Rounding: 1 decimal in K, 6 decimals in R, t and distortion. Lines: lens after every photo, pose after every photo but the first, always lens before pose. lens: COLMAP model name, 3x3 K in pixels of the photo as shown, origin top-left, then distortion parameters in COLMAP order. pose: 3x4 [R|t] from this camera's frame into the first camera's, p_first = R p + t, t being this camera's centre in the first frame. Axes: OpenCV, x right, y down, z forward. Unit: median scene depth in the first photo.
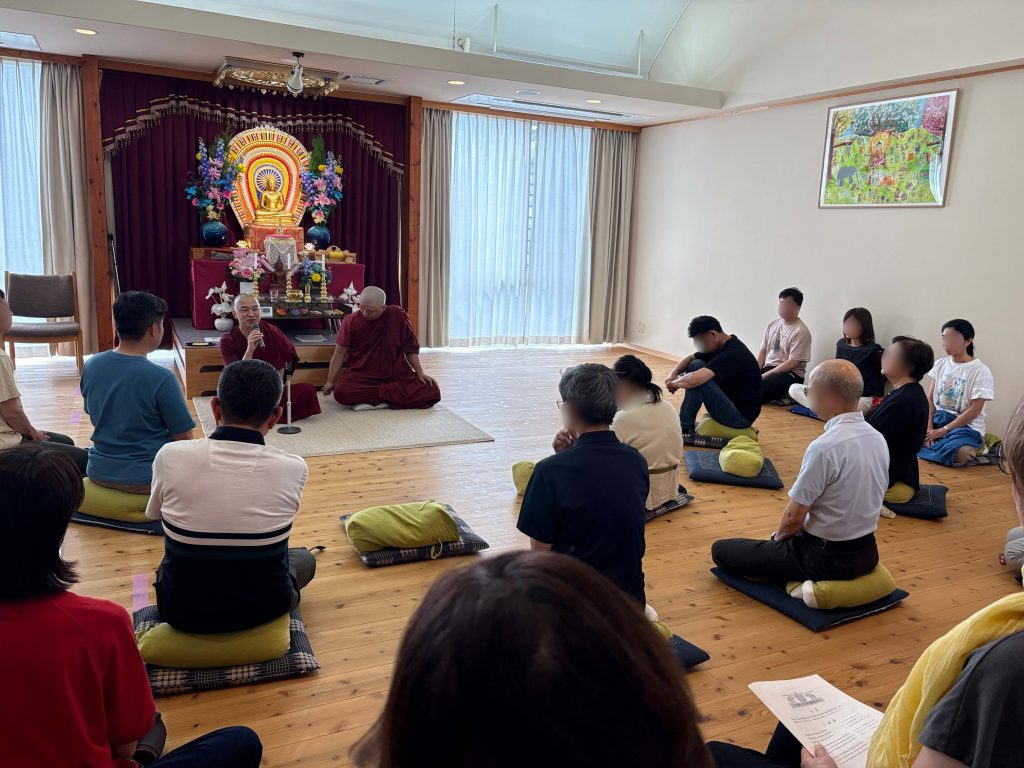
lens RADIAL K [[778.5, 0, 513.3], [0, 778.5, 377.5], [0, 0, 1]] dist [0.026742, -0.021109]
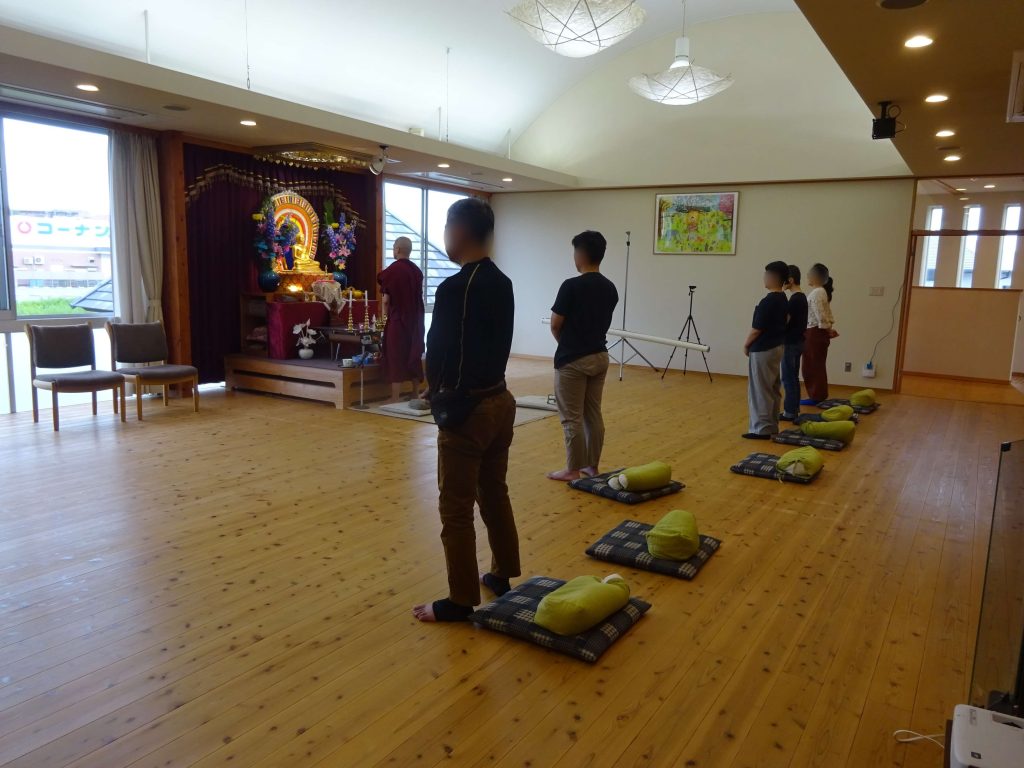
lens RADIAL K [[756.7, 0, 515.1], [0, 756.7, 387.3], [0, 0, 1]] dist [-0.004491, -0.009987]
pose [[0.846809, -0.104152, 0.521600, -0.675106], [0.111817, 0.993586, 0.016864, 0.001878], [-0.520011, 0.044043, 0.853023, -0.178083]]
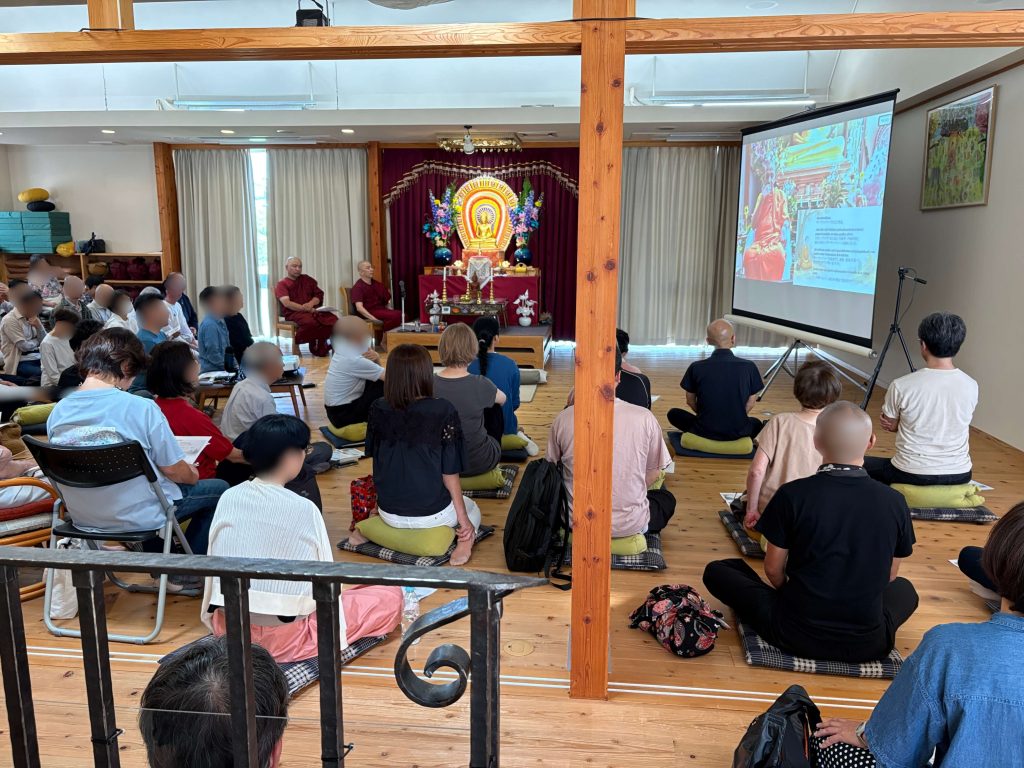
lens RADIAL K [[778.5, 0, 508.4], [0, 778.5, 391.4], [0, 0, 1]] dist [0.026742, -0.021109]
pose [[0.844856, 0.060879, -0.531519, 0.469620], [-0.066893, 0.997728, 0.007950, 0.038684], [0.530795, 0.028838, 0.847009, -0.115362]]
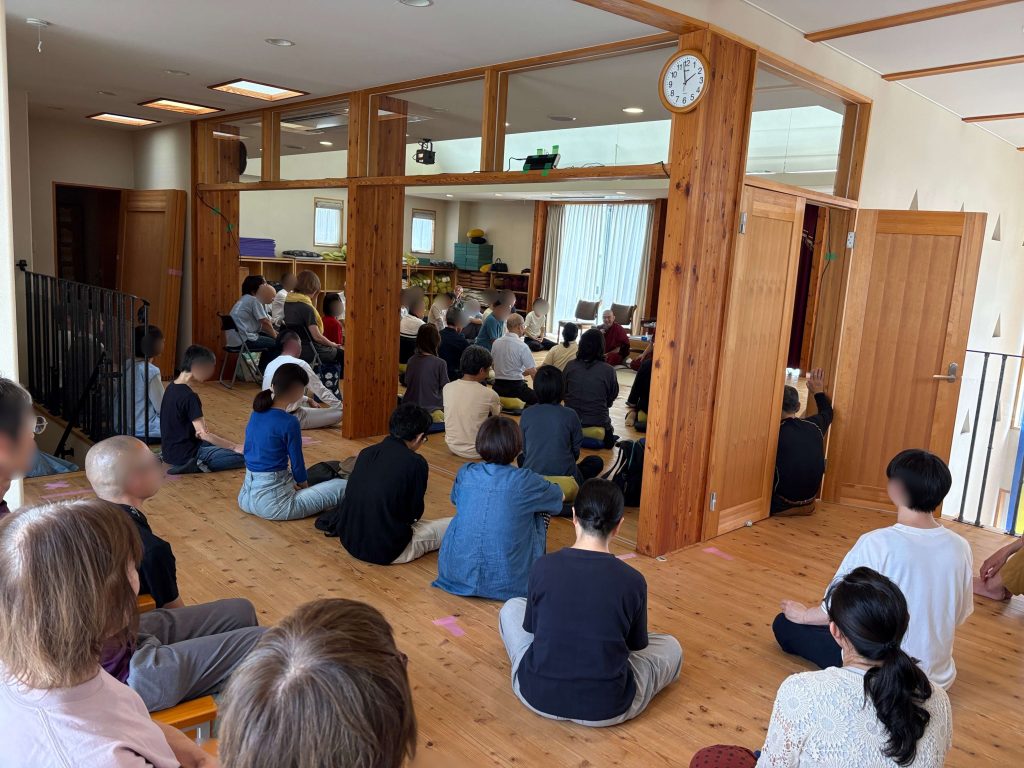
lens RADIAL K [[778.5, 0, 504.7], [0, 778.5, 391.6], [0, 0, 1]] dist [0.026742, -0.021109]
pose [[0.303912, 0.133515, -0.943298, 1.185616], [-0.227290, 0.971702, 0.064306, 0.029538], [0.925190, 0.194859, 0.325658, 0.069212]]
